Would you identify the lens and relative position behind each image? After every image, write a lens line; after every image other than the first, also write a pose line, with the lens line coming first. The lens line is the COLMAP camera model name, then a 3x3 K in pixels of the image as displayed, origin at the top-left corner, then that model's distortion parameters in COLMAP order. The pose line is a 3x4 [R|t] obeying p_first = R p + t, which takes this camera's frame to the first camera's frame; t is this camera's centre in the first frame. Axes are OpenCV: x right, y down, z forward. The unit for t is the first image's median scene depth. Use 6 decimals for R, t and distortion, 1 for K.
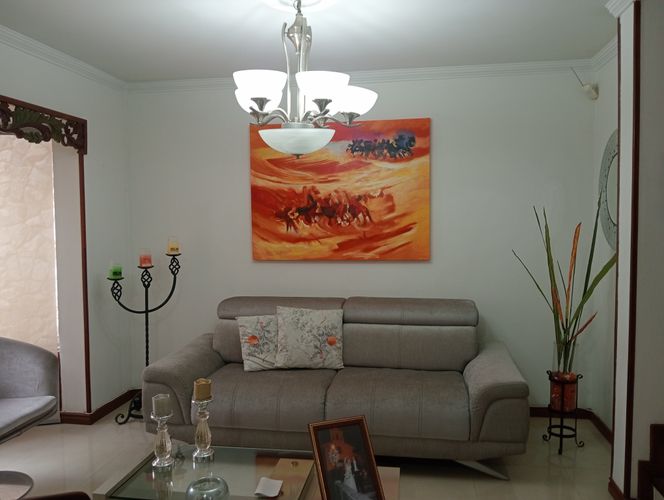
lens RADIAL K [[535.8, 0, 342.2], [0, 535.8, 248.0], [0, 0, 1]] dist [0.117546, -0.227080]
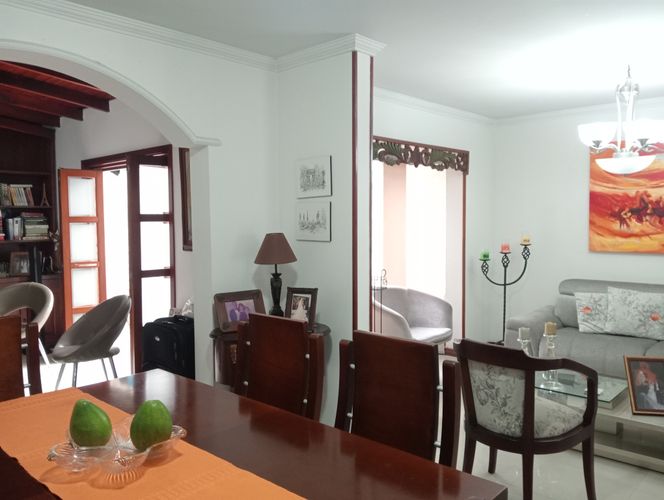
lens RADIAL K [[535.8, 0, 342.2], [0, 535.8, 248.0], [0, 0, 1]] dist [0.117546, -0.227080]
pose [[0.827488, 0.031882, -0.560577, 0.074142], [-0.027791, 0.999489, 0.015822, 0.012701], [0.560795, 0.002487, 0.827951, -0.405756]]
